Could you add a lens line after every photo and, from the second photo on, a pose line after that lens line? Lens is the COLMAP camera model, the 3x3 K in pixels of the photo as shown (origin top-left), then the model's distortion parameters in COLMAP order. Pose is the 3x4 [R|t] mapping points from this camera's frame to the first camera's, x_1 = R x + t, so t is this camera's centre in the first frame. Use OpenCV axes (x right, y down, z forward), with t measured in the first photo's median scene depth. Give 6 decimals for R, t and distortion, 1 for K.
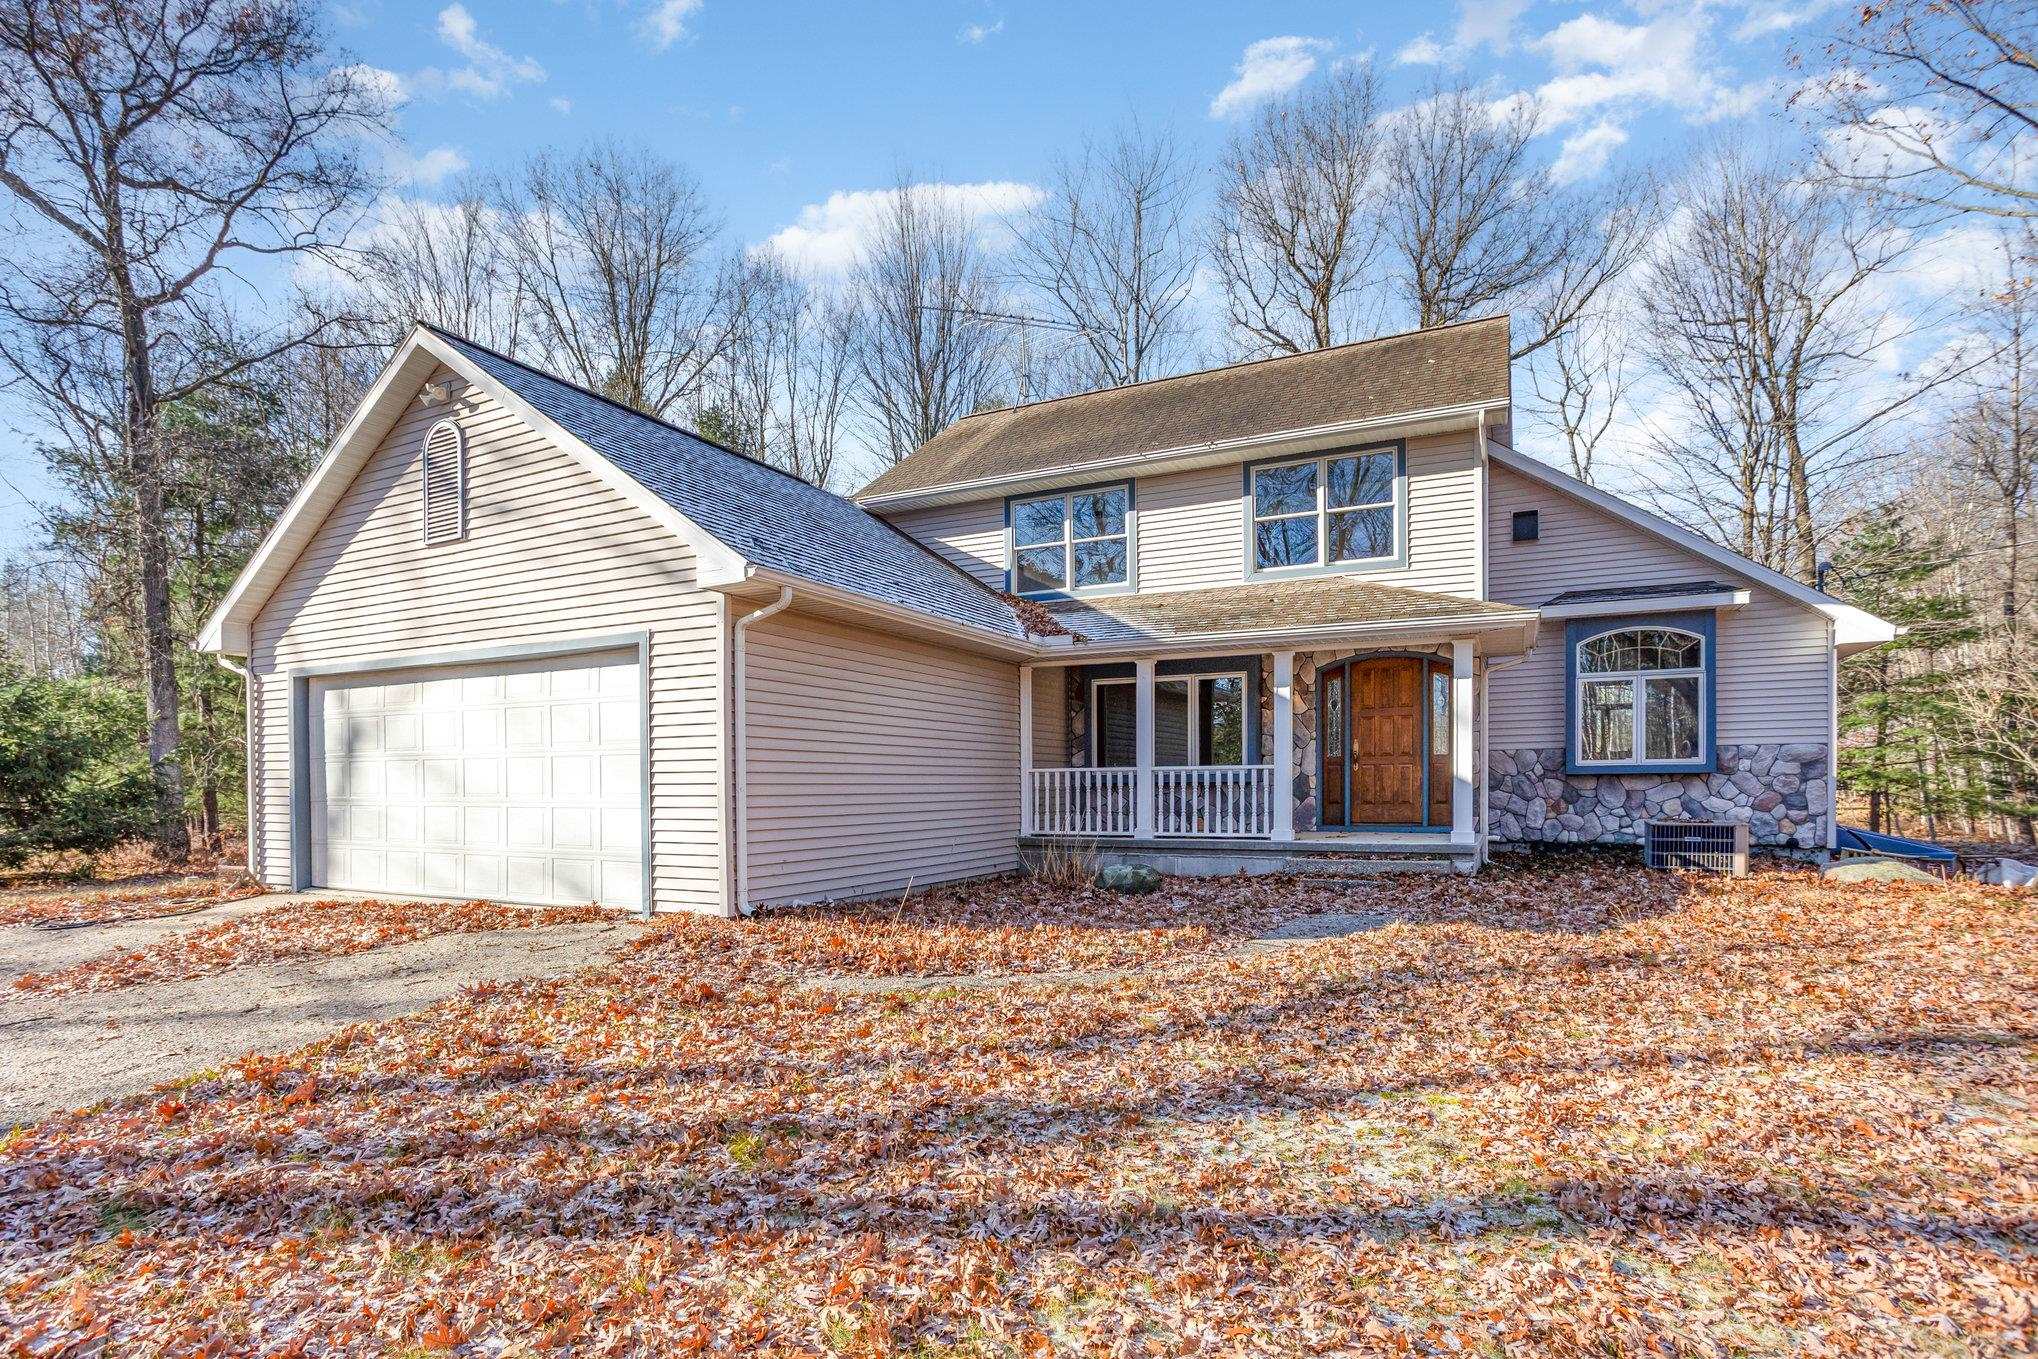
lens RADIAL K [[1013.9, 0, 1018.1], [0, 1013.9, 797.9], [0, 0, 1]] dist [-0.015990, 0.000591]
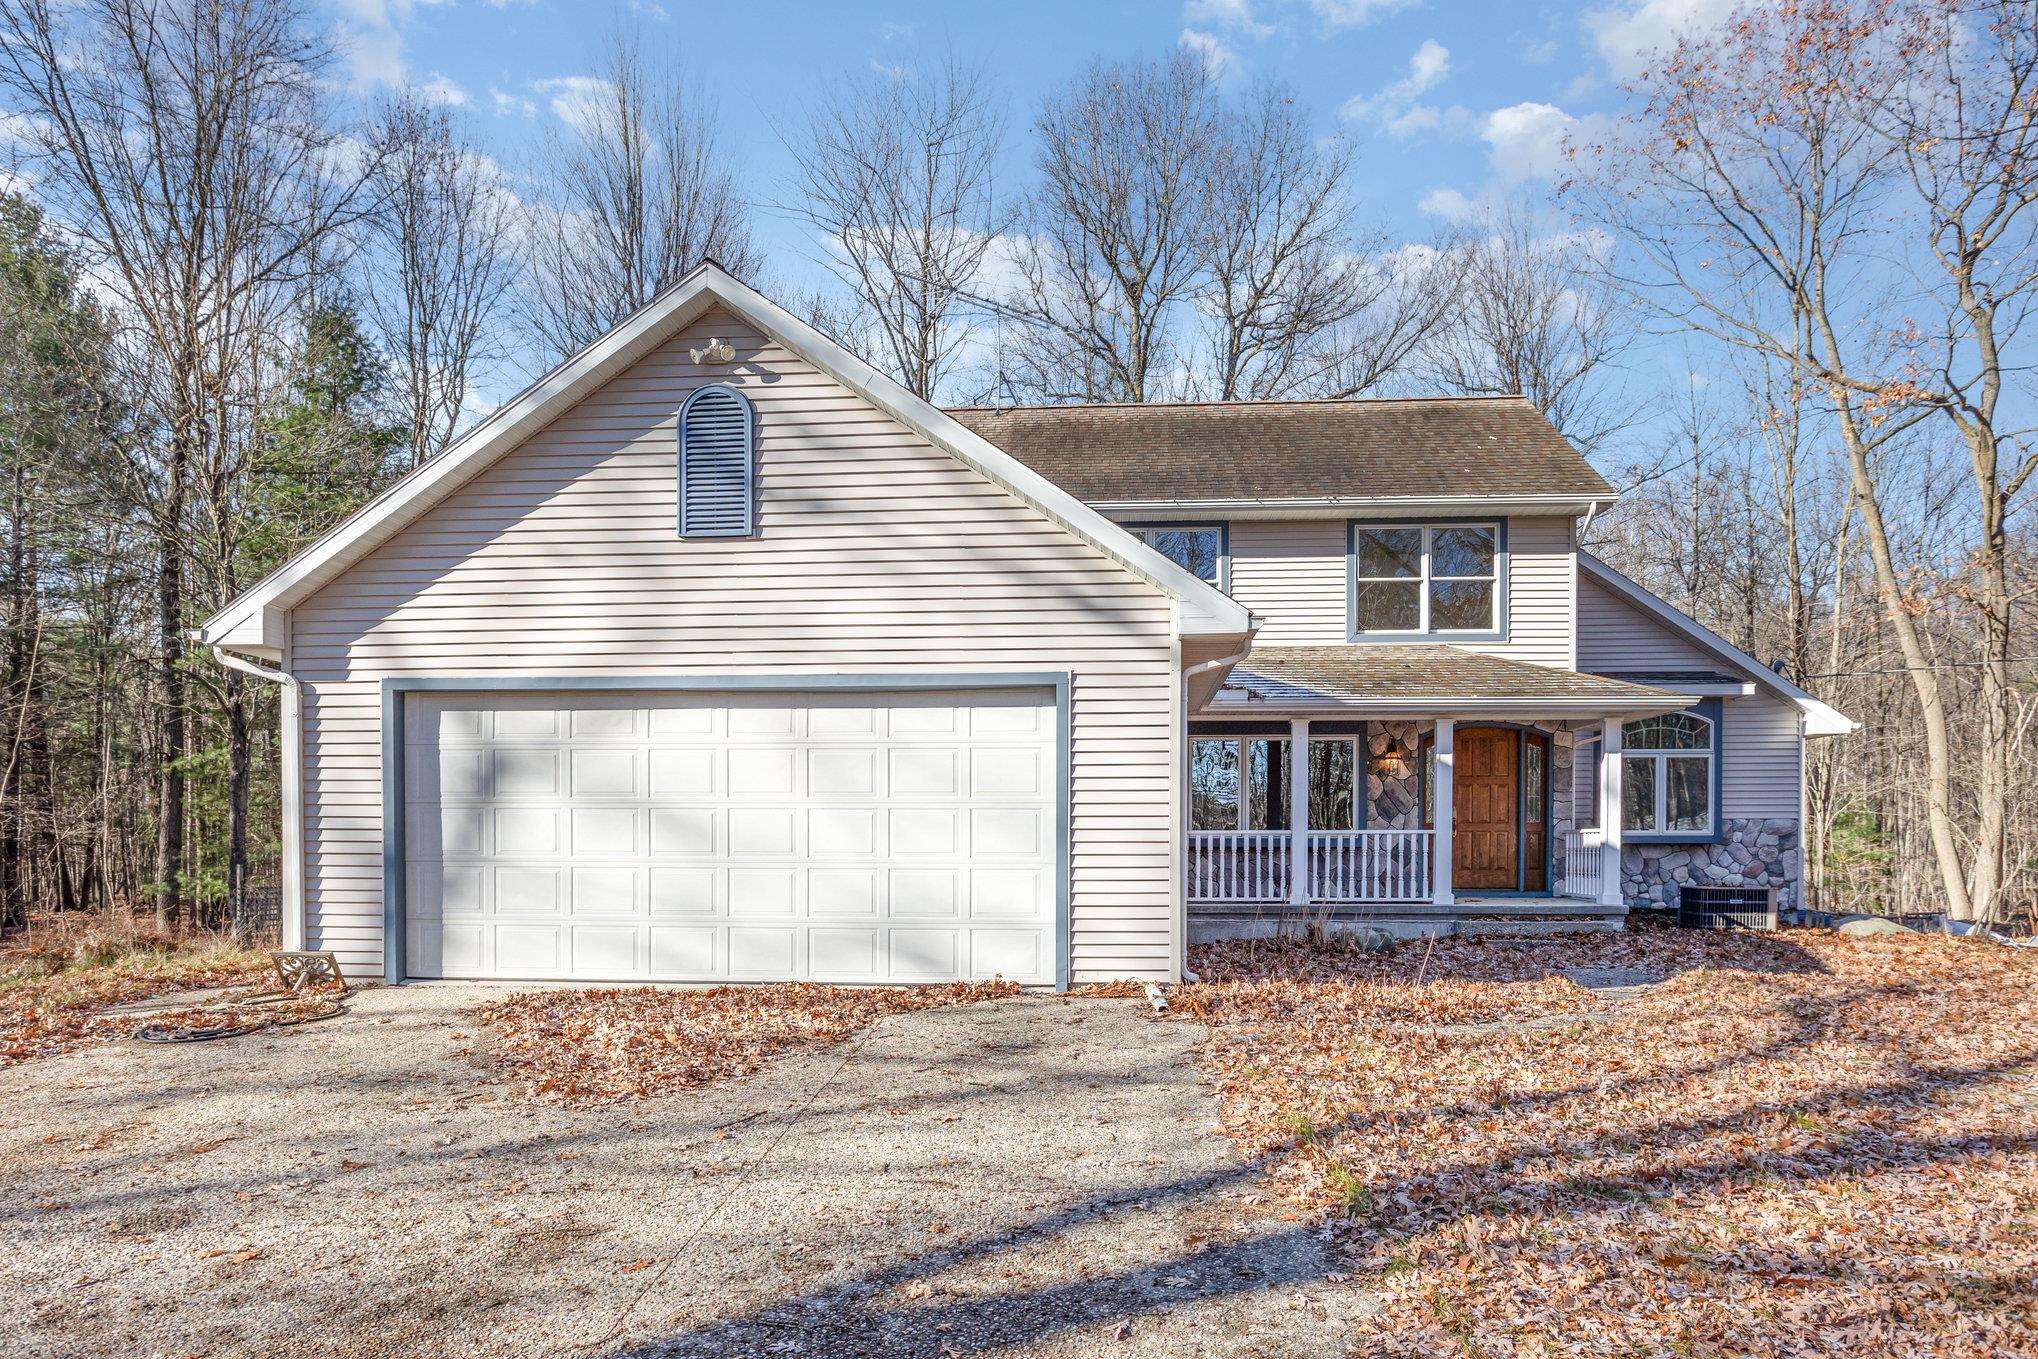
lens RADIAL K [[1284.5, 0, 1018.6], [0, 1284.5, 880.3], [0, 0, 1]] dist [0.000135, -0.001283]
pose [[0.926122, 0.001058, 0.377223, -0.596279], [-0.004338, 0.999960, 0.007844, 0.008781], [-0.377199, -0.008901, 0.926089, -0.034434]]
